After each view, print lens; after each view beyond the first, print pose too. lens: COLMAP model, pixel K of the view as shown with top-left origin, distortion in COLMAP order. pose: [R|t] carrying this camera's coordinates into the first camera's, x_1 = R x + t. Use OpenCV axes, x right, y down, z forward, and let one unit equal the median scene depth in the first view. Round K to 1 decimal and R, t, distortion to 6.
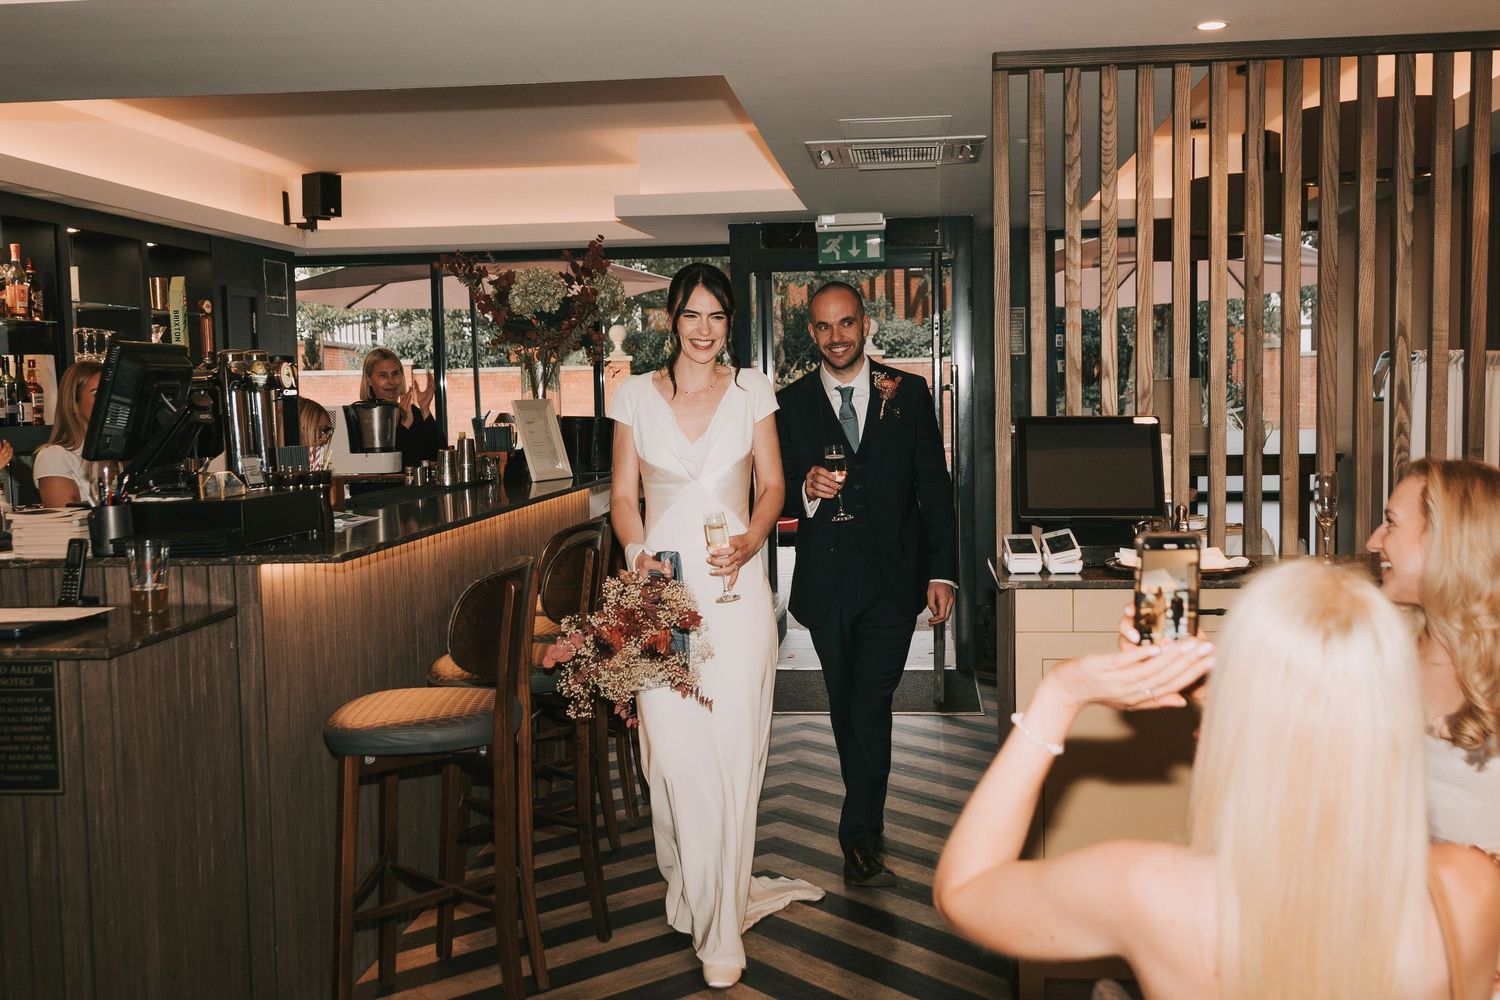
lens RADIAL K [[1553.5, 0, 750.0], [0, 1553.5, 500.0], [0, 0, 1]] dist [-0.003141, -0.004306]
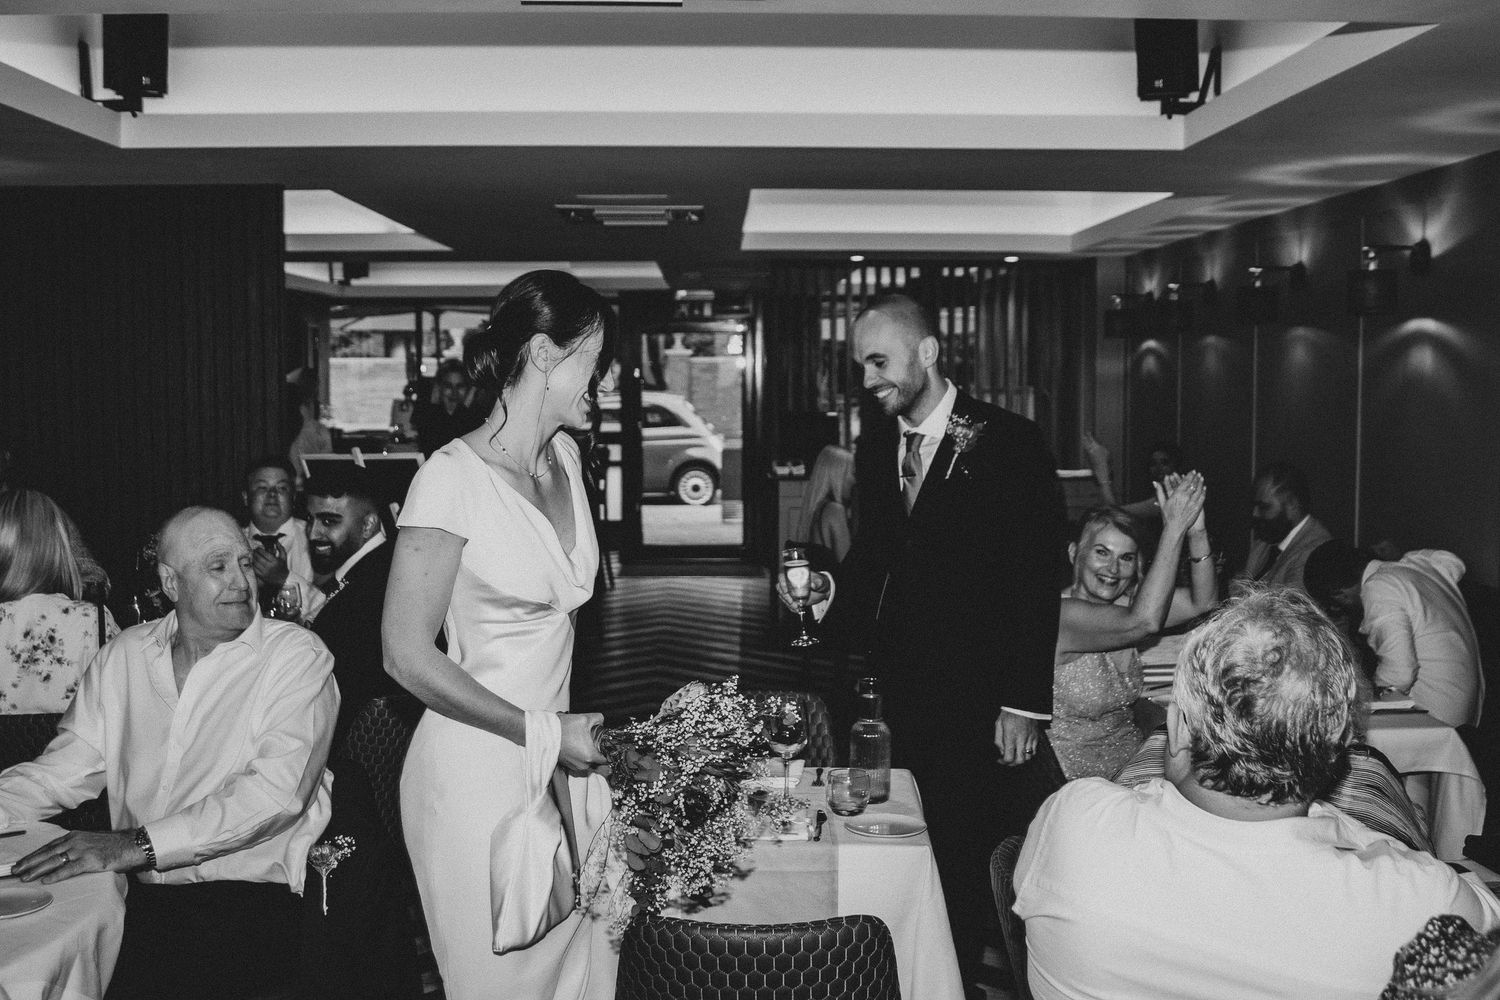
lens RADIAL K [[1553.5, 0, 750.0], [0, 1553.5, 500.0], [0, 0, 1]] dist [-0.003141, -0.004306]
pose [[0.991426, 0.008559, 0.130386, -0.116164], [-0.009429, 0.999937, 0.006053, 0.041350], [-0.130326, -0.007230, 0.991445, -0.847398]]
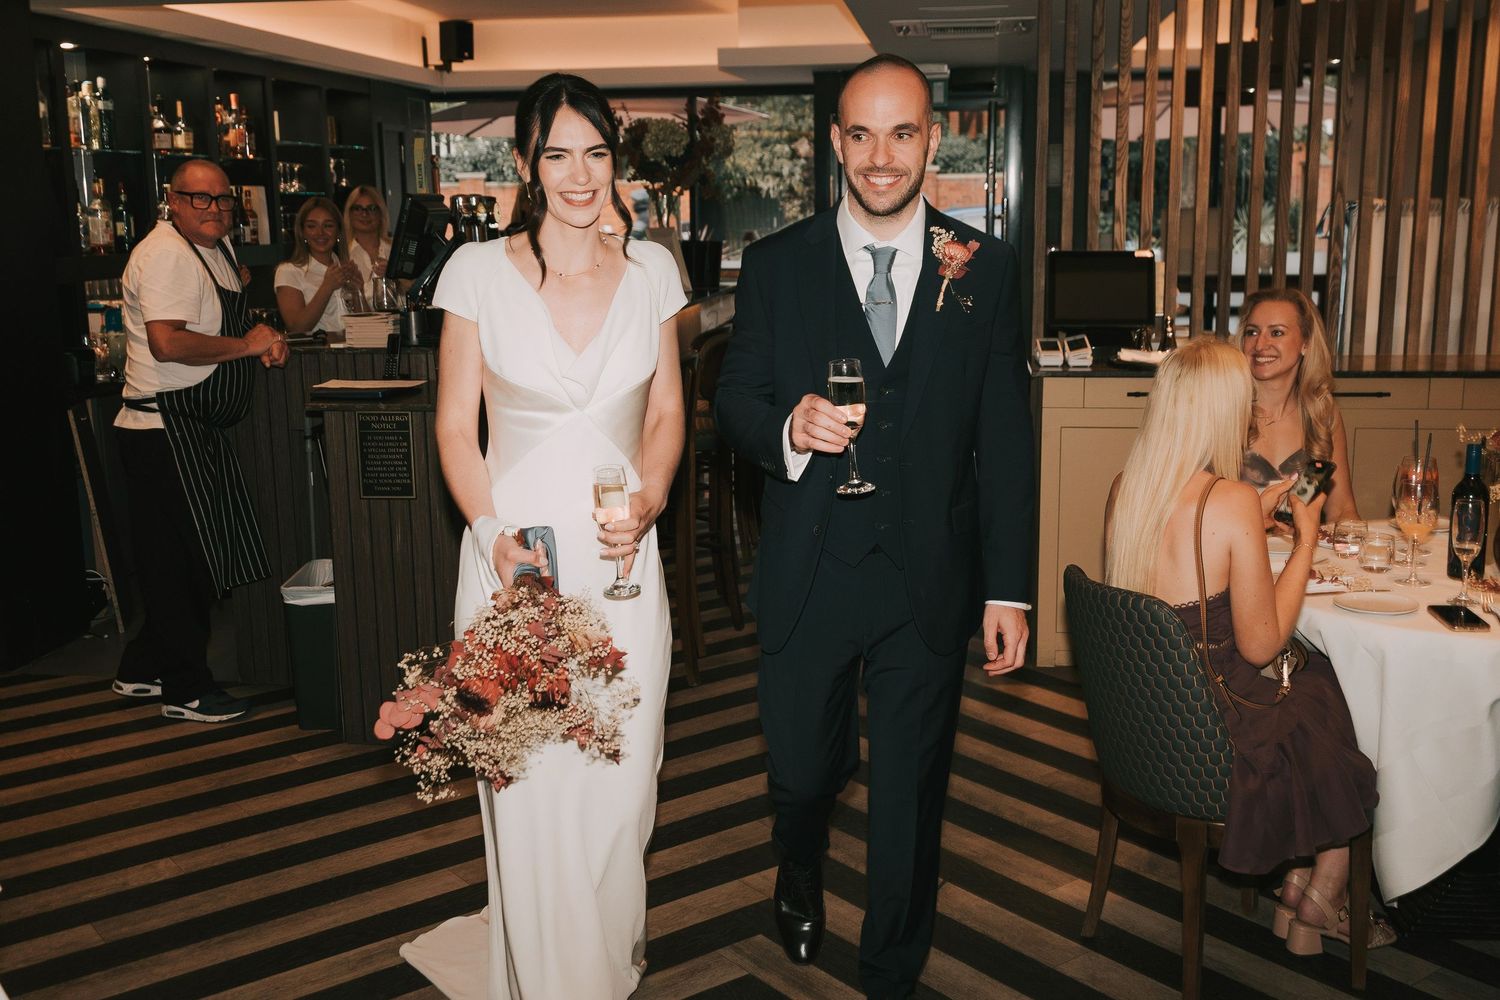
lens RADIAL K [[1522.2, 0, 750.0], [0, 1522.2, 500.0], [0, 0, 1]] dist [-0.001372, -0.001977]
pose [[0.999434, 0.012400, -0.031259, -0.026899], [-0.008453, 0.992321, 0.123397, 0.000354], [0.032549, -0.123063, 0.991865, -0.209716]]
